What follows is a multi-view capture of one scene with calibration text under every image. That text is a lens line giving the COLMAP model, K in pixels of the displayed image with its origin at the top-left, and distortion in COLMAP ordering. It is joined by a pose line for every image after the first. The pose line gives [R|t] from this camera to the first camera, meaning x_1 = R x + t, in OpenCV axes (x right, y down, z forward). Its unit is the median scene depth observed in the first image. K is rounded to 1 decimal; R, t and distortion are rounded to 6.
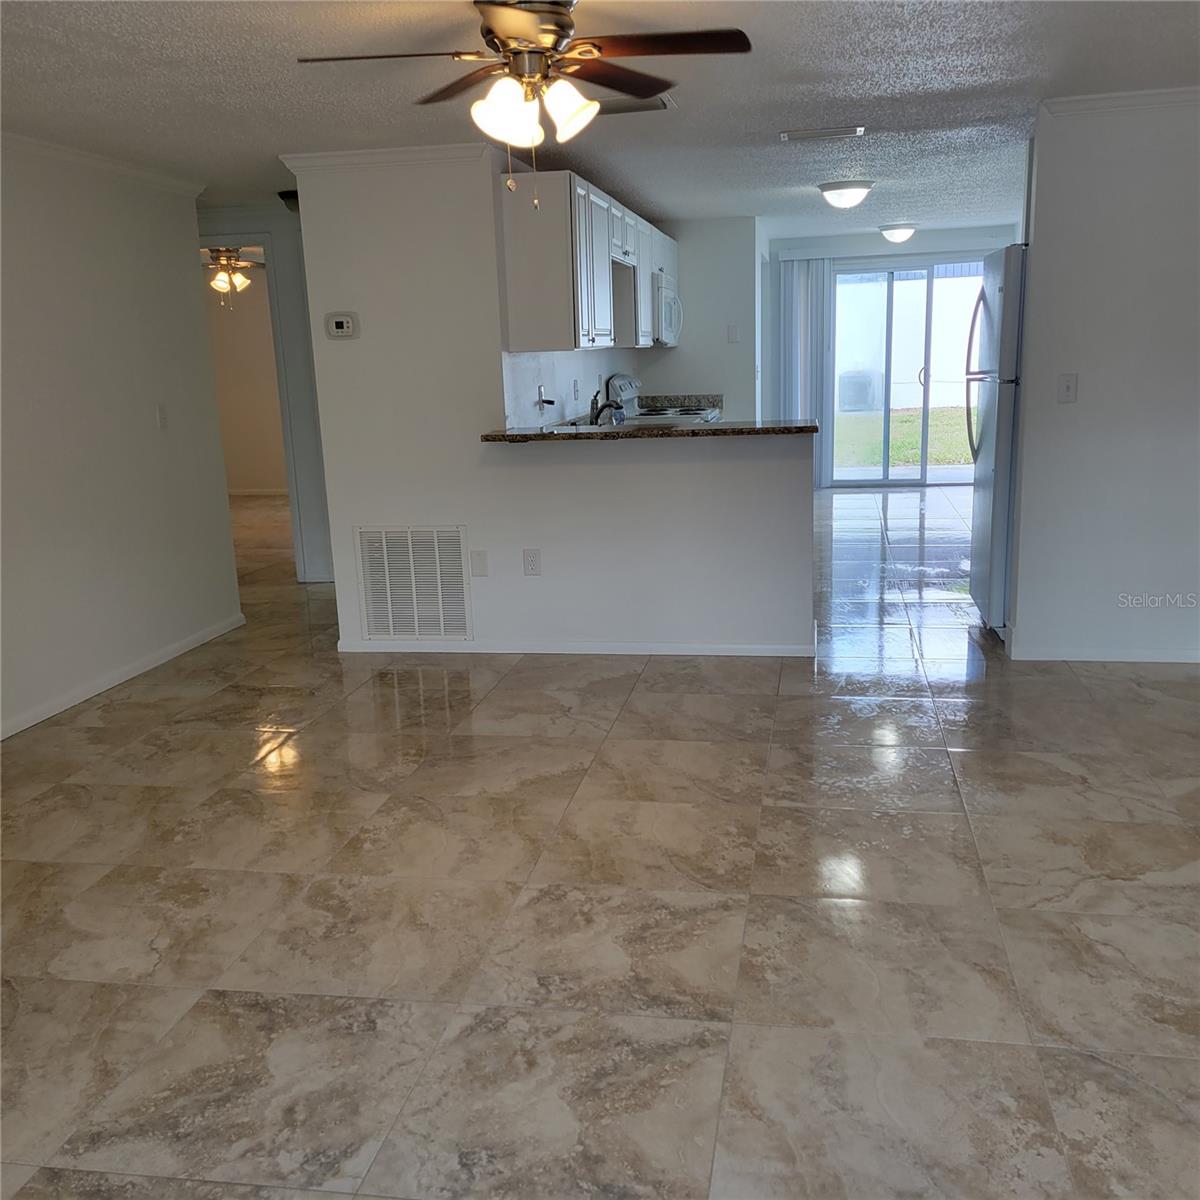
lens RADIAL K [[1190.1, 0, 599.8], [0, 1190.1, 619.1], [0, 0, 1]] dist [0.063853, -0.018925]
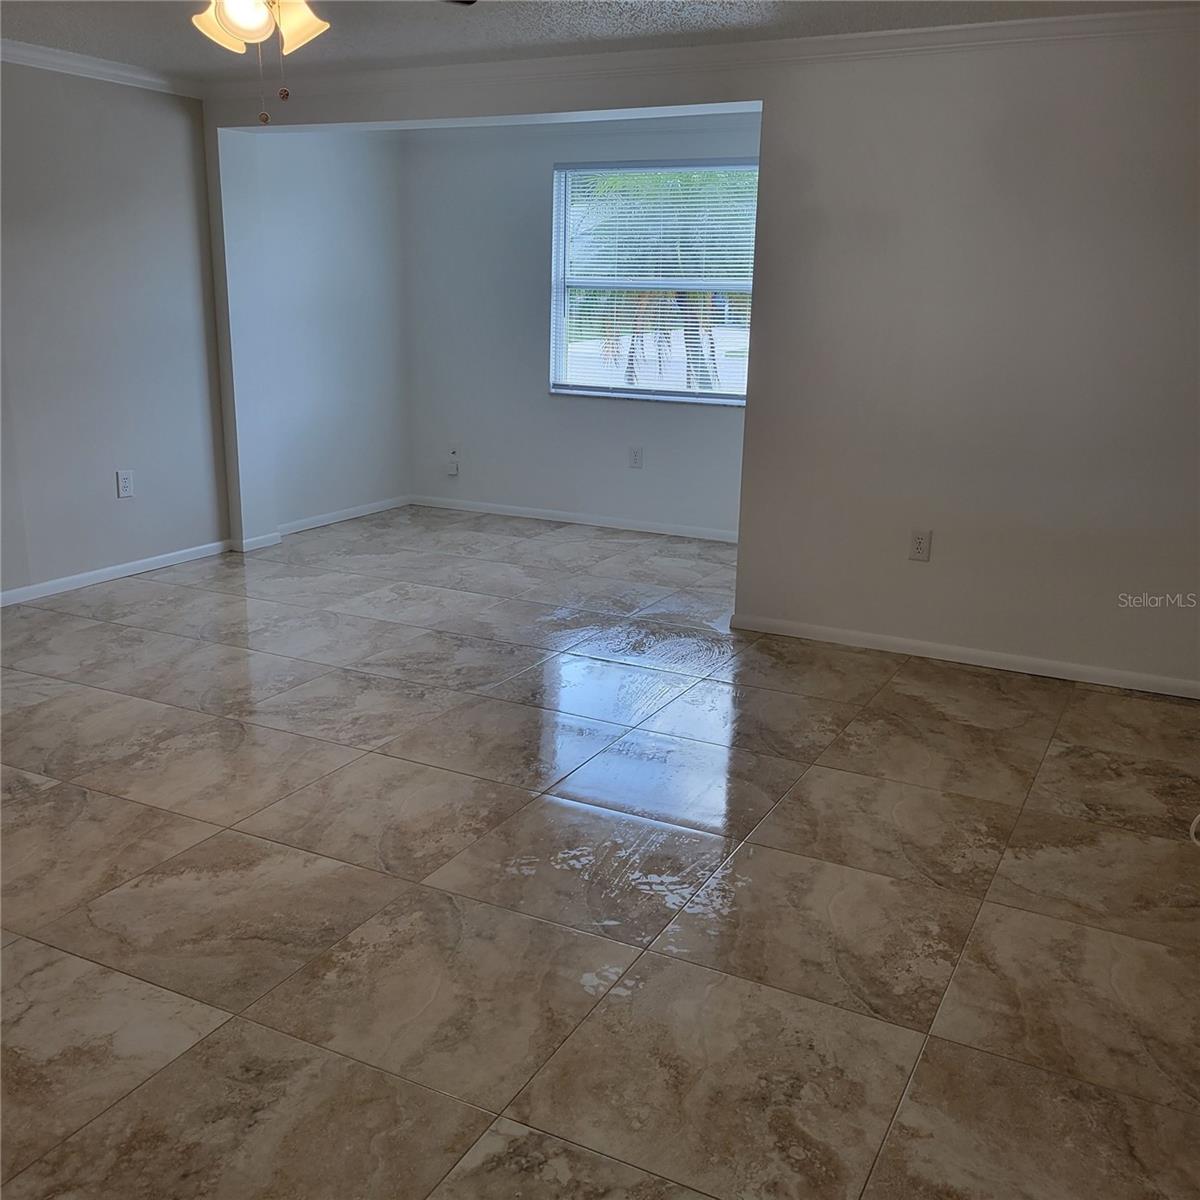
lens RADIAL K [[1190.1, 0, 599.8], [0, 1190.1, 619.1], [0, 0, 1]] dist [0.063853, -0.018925]
pose [[-0.958794, -0.058339, 0.278049, -0.455387], [0.080942, 0.882037, 0.464175, -0.313303], [-0.272329, 0.467554, -0.840970, 1.449662]]
